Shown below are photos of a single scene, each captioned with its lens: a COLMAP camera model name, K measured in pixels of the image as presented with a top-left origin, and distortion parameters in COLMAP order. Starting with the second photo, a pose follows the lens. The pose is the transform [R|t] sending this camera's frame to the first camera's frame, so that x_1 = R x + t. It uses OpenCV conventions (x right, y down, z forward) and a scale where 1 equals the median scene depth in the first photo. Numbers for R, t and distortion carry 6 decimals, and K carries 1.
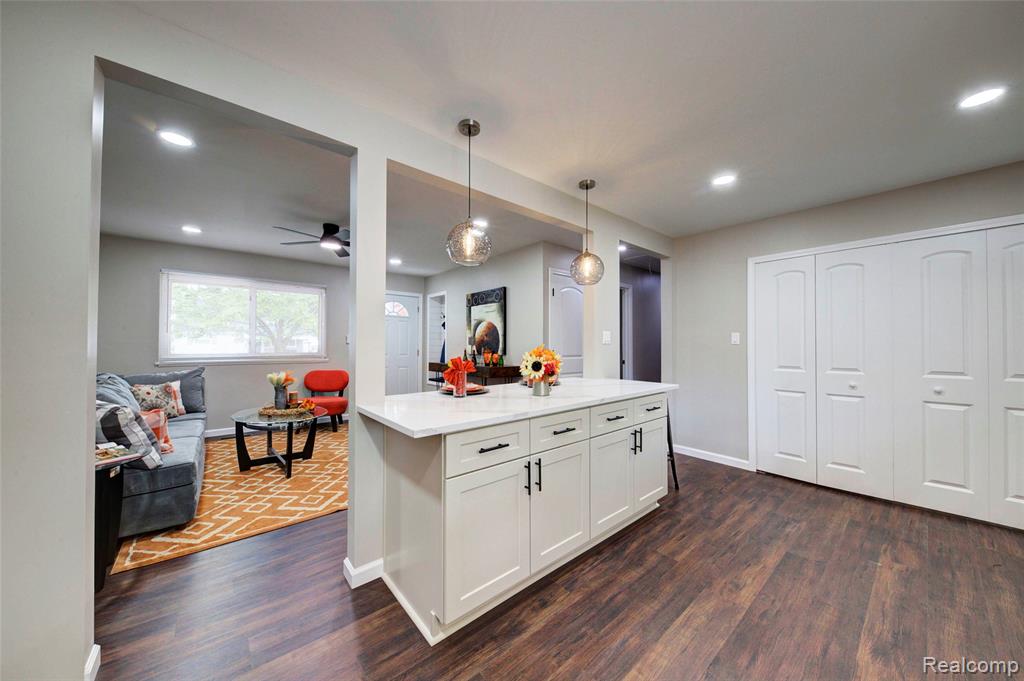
lens RADIAL K [[351.2, 0, 511.1], [0, 351.2, 342.2], [0, 0, 1]] dist [0.001651, -0.002034]
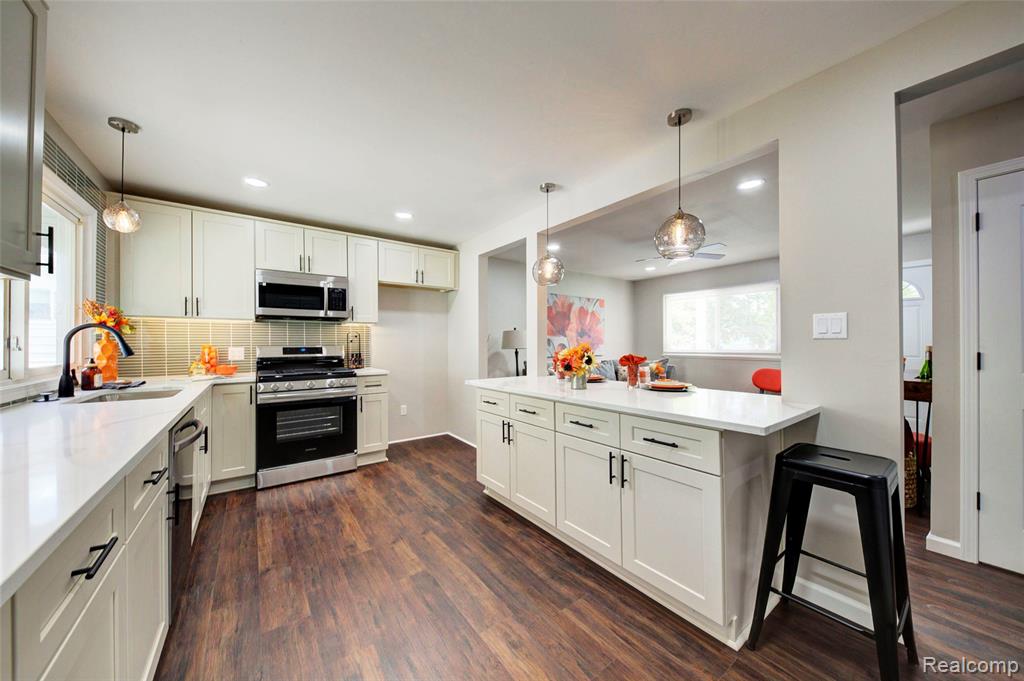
lens RADIAL K [[351.2, 0, 512.0], [0, 351.2, 339.1], [0, 0, 1]] dist [0.001651, -0.002034]
pose [[-0.073158, -0.016139, -0.997190, 1.247430], [0.013233, 0.999765, -0.017151, 0.013581], [0.997233, -0.014451, -0.072927, 0.918221]]
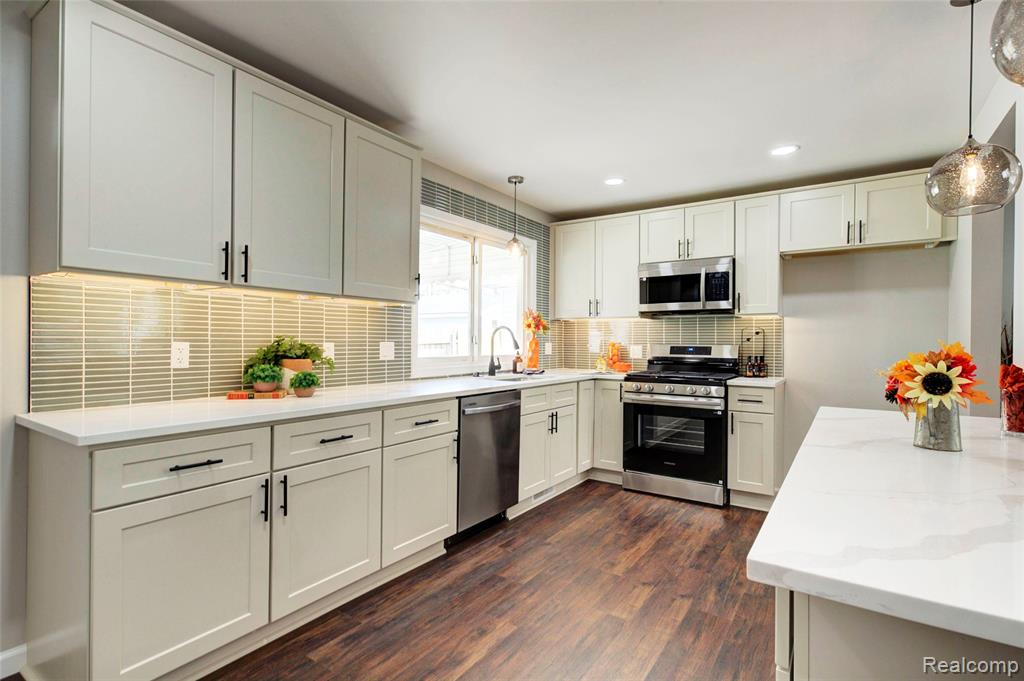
lens RADIAL K [[492.7, 0, 516.2], [0, 492.7, 342.9], [0, 0, 1]] dist [0.017155, -0.000025]
pose [[-0.962427, -0.012029, -0.271274, 0.857092], [-0.010534, 0.999920, -0.006965, 0.017735], [0.271336, -0.003846, -0.962477, 1.572032]]
